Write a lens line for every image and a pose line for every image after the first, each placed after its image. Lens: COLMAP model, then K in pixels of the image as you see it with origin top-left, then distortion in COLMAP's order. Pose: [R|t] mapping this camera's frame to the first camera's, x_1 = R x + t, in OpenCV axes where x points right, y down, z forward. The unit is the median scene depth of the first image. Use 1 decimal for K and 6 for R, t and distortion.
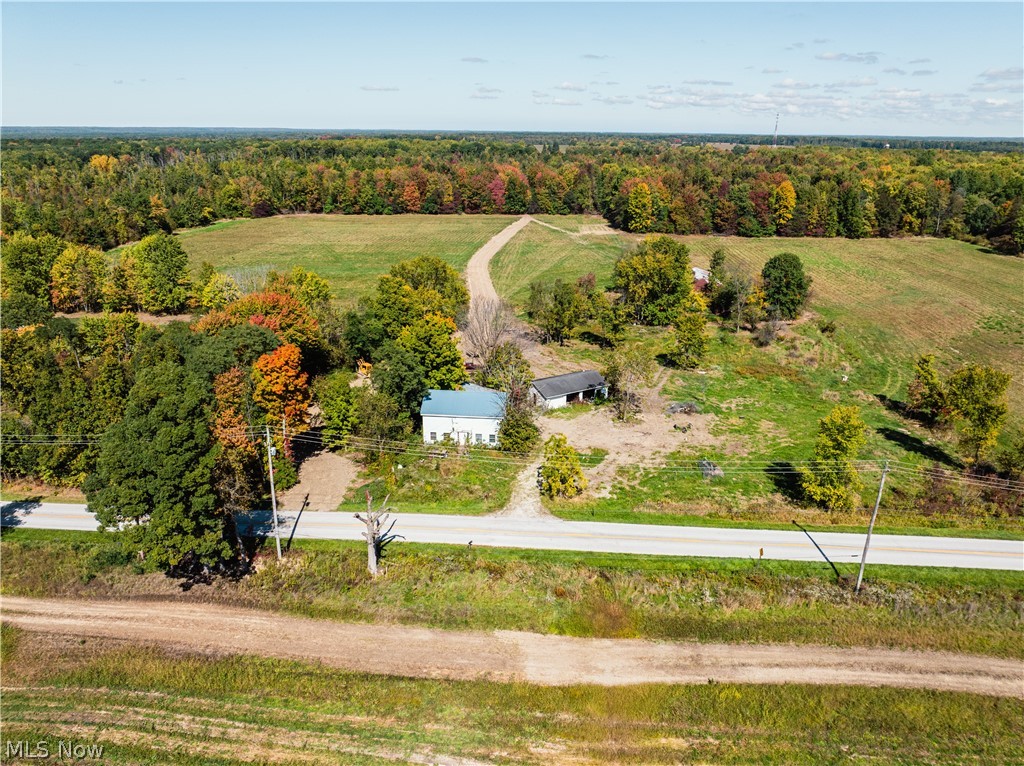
lens RADIAL K [[719.8, 0, 513.9], [0, 719.8, 380.6], [0, 0, 1]] dist [-0.050404, 0.021602]
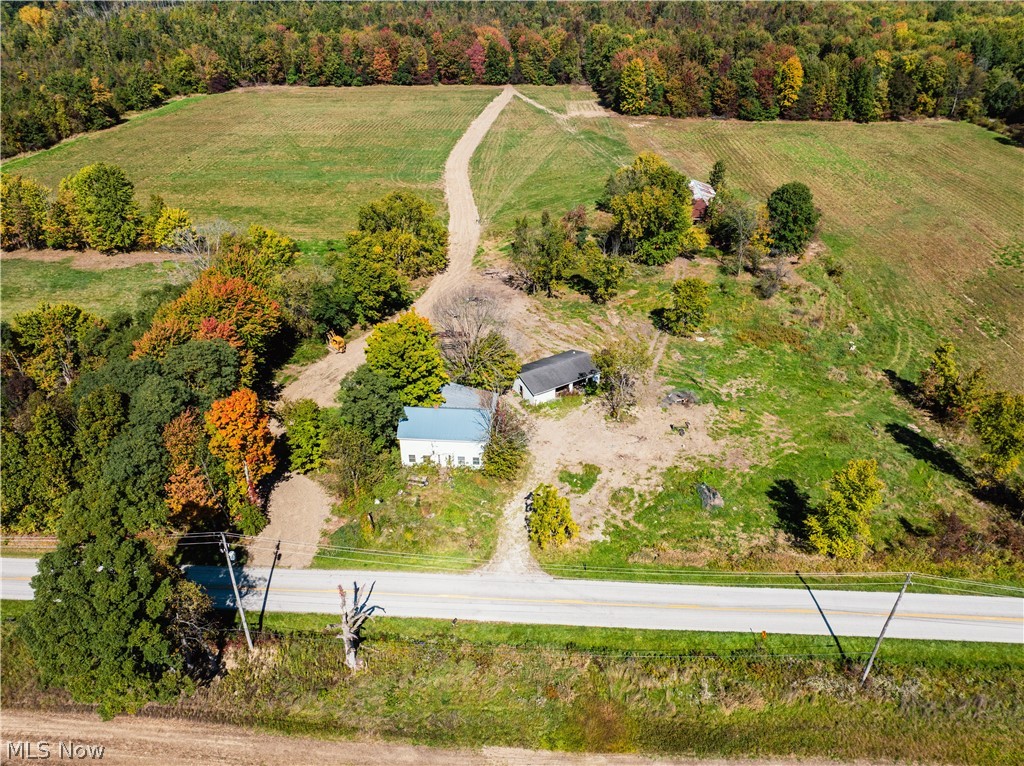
lens RADIAL K [[719.8, 0, 513.3], [0, 719.8, 380.4], [0, 0, 1]] dist [-0.050404, 0.021602]
pose [[0.999714, -0.015025, 0.018625, 0.000712], [0.010824, 0.978068, 0.208007, -0.067328], [-0.021342, -0.207745, 0.977950, 0.036768]]
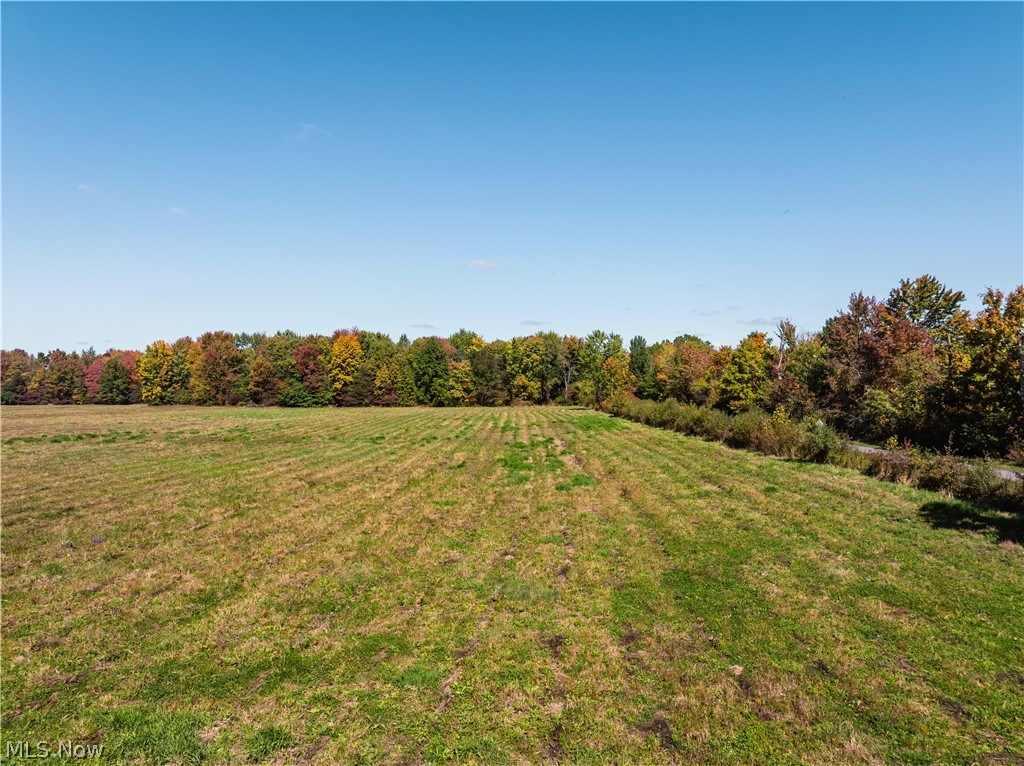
lens RADIAL K [[719.8, 0, 513.6], [0, 719.8, 381.7], [0, 0, 1]] dist [-0.050404, 0.021602]
pose [[0.998197, 0.000333, 0.060022, 0.507090], [0.020234, 0.939586, -0.341714, 0.024208], [-0.056510, 0.342312, 0.937885, 0.308159]]
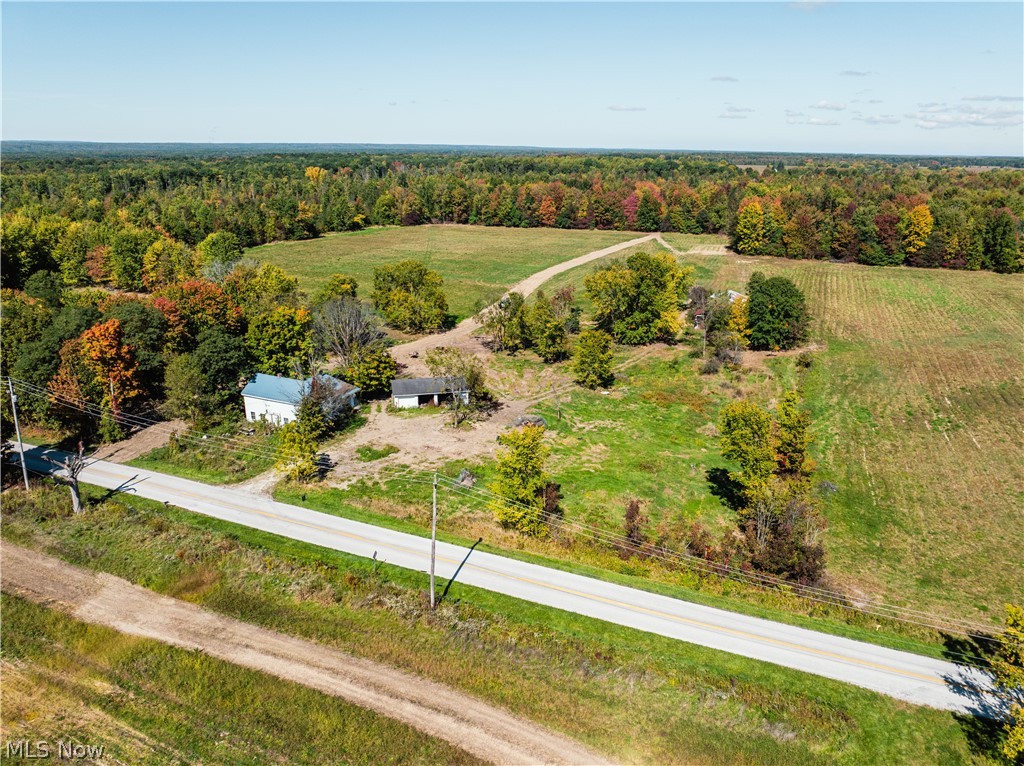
lens RADIAL K [[719.8, 0, 514.1], [0, 719.8, 377.5], [0, 0, 1]] dist [-0.050404, 0.021602]
pose [[0.948396, 0.096916, -0.301913, 0.188172], [-0.105463, 0.994350, -0.012097, -0.003034], [0.299035, 0.043313, 0.953259, 0.023193]]
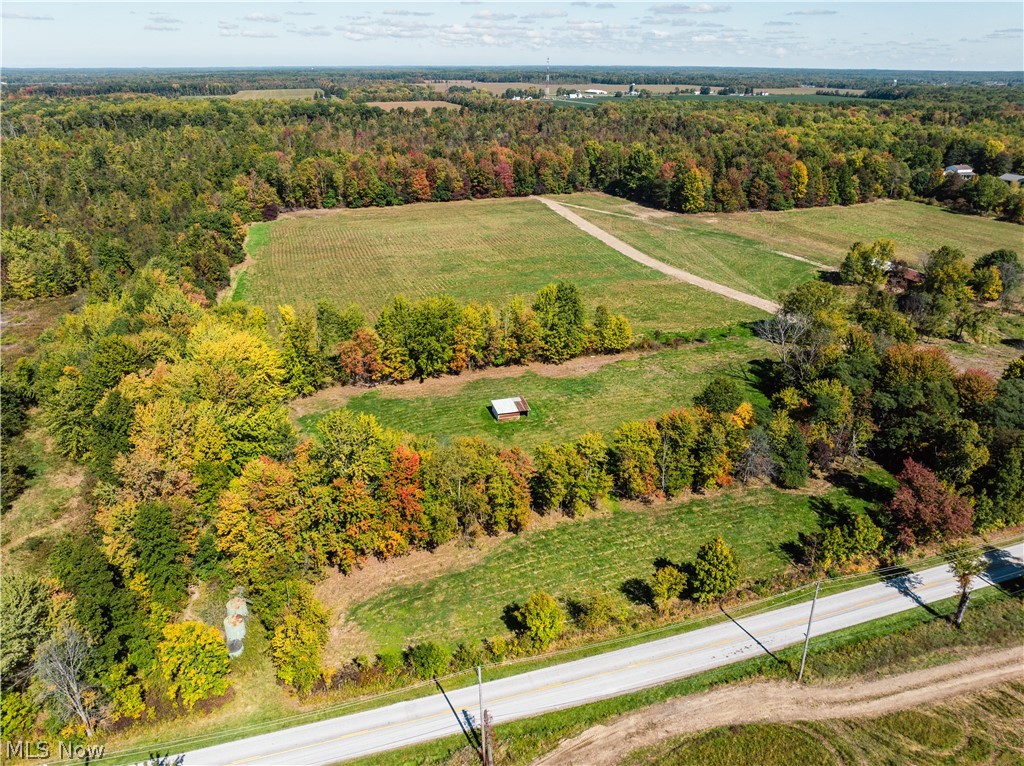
lens RADIAL K [[719.8, 0, 515.7], [0, 719.8, 381.1], [0, 0, 1]] dist [-0.050404, 0.021602]
pose [[0.924141, -0.159422, 0.347200, -0.526339], [0.129782, 0.985733, 0.107176, -0.105908], [-0.359333, -0.053986, 0.931647, 0.041444]]
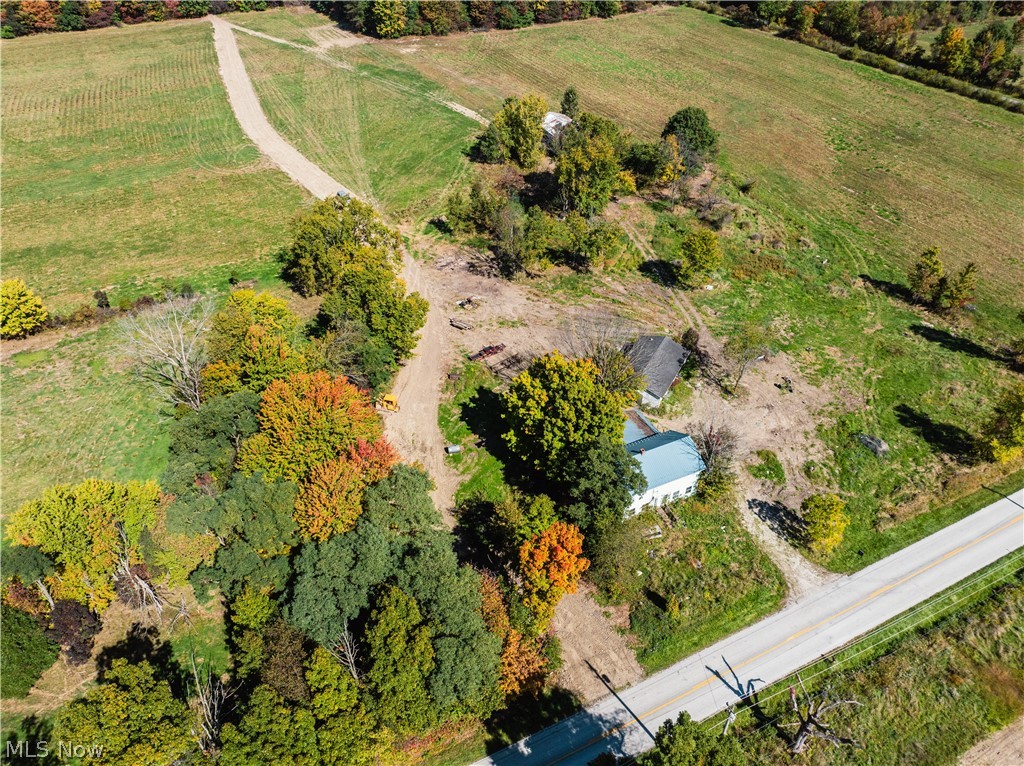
lens RADIAL K [[719.8, 0, 515.5], [0, 719.8, 382.6], [0, 0, 1]] dist [-0.050404, 0.021602]
pose [[0.861651, -0.319005, 0.394706, -0.164792], [0.166492, 0.912385, 0.373943, -0.128660], [-0.479414, -0.256493, 0.839270, 0.124364]]
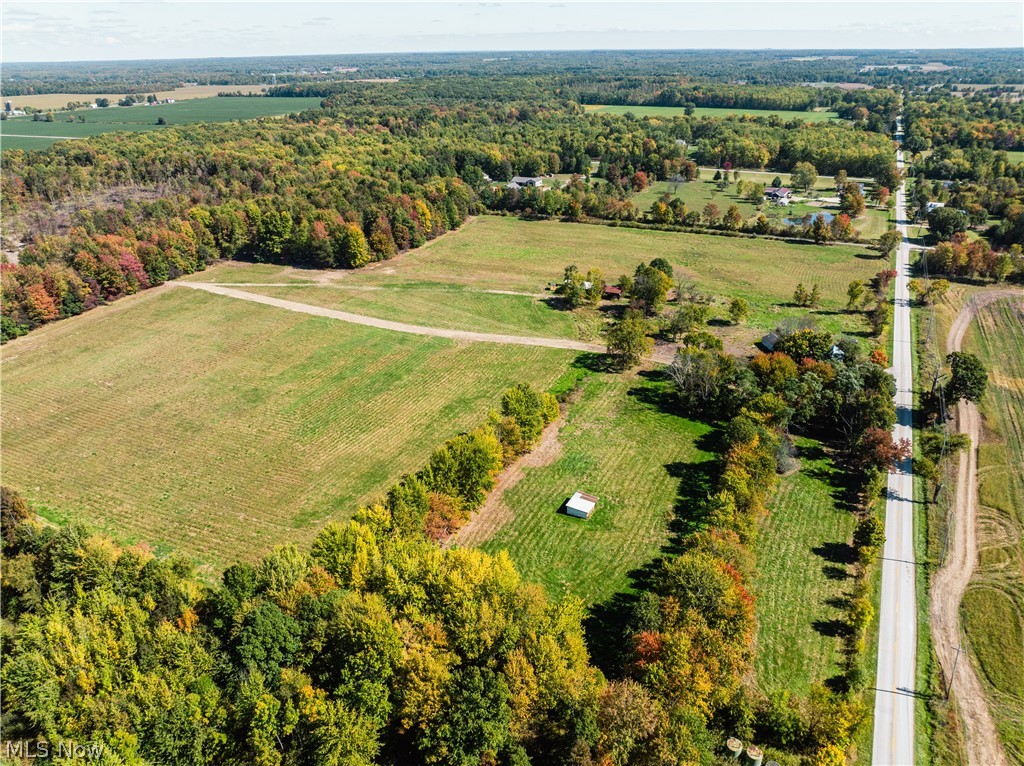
lens RADIAL K [[719.8, 0, 516.3], [0, 719.8, 380.0], [0, 0, 1]] dist [-0.050404, 0.021602]
pose [[0.362633, -0.404971, 0.839343, -0.827064], [0.322459, 0.899540, 0.294699, -0.313998], [-0.874367, 0.163786, 0.456789, 0.271485]]
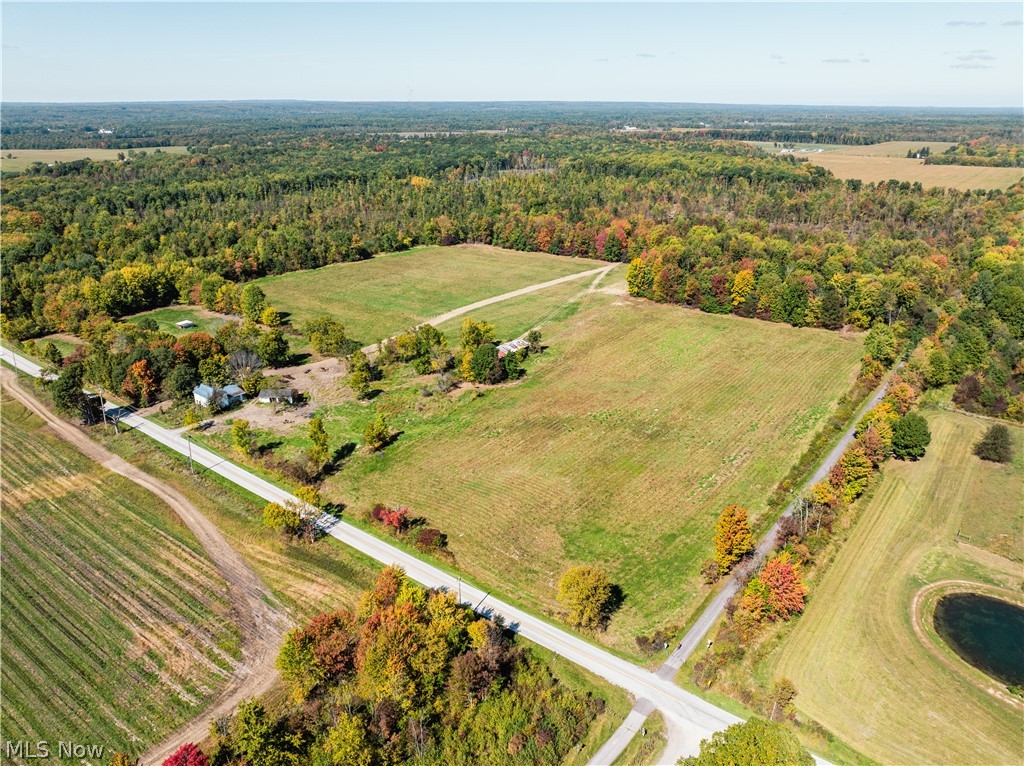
lens RADIAL K [[719.8, 0, 512.9], [0, 719.8, 372.8], [0, 0, 1]] dist [-0.050404, 0.021602]
pose [[0.838919, 0.183549, -0.512372, 0.693607], [-0.171270, 0.982620, 0.071584, -0.130901], [0.516606, 0.027701, 0.855775, -0.205364]]
